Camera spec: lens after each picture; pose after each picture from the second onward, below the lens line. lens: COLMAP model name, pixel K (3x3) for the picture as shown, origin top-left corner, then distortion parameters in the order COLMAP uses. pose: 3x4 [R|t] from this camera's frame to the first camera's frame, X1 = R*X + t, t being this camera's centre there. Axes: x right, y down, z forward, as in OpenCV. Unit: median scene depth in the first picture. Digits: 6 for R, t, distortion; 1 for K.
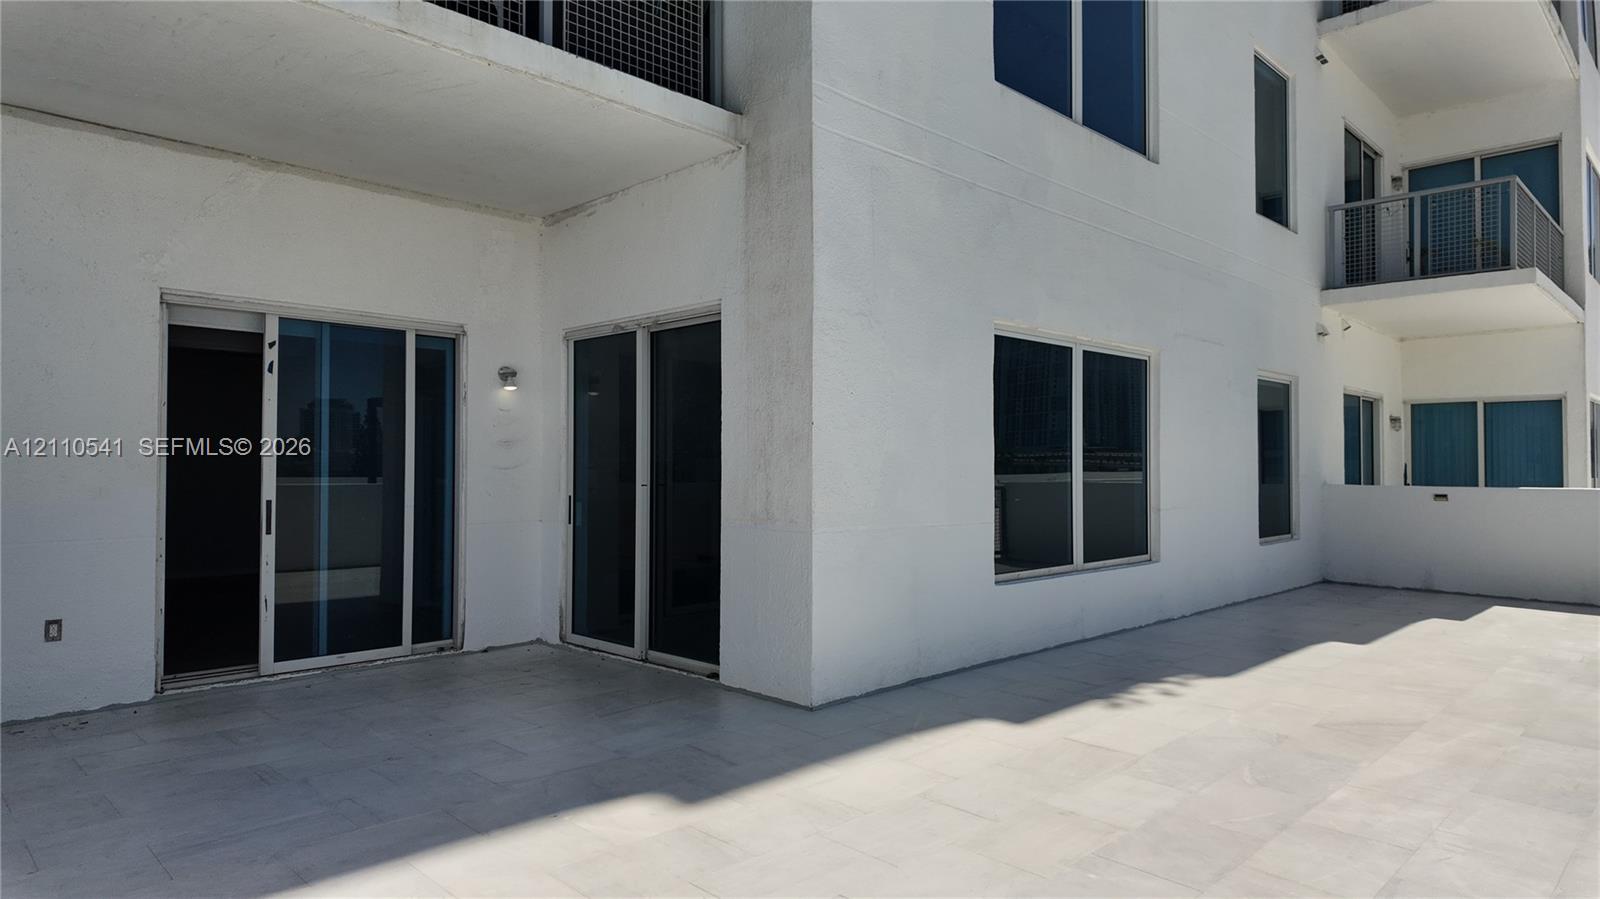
lens RADIAL K [[947.7, 0, 801.0], [0, 947.7, 444.9], [0, 0, 1]] dist [0.038077, -0.003963]
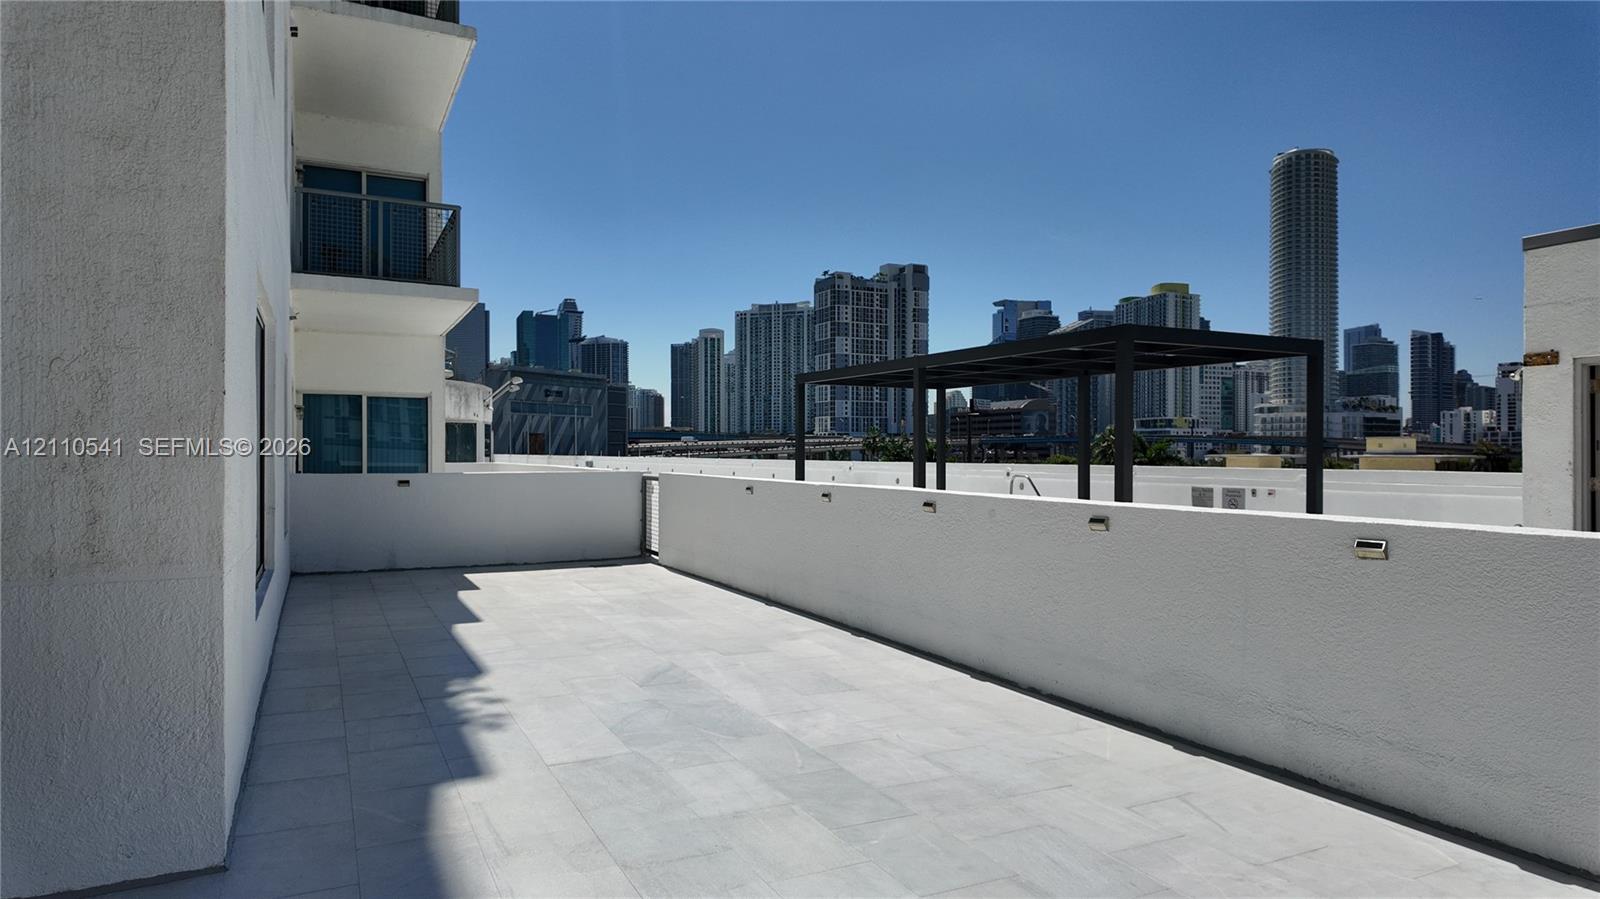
lens RADIAL K [[947.7, 0, 795.4], [0, 947.7, 457.9], [0, 0, 1]] dist [0.038077, -0.003963]
pose [[0.311608, -0.008467, 0.950173, -0.544863], [-0.018243, 0.999723, 0.014891, 0.003163], [-0.950036, -0.021974, 0.311367, 0.561189]]
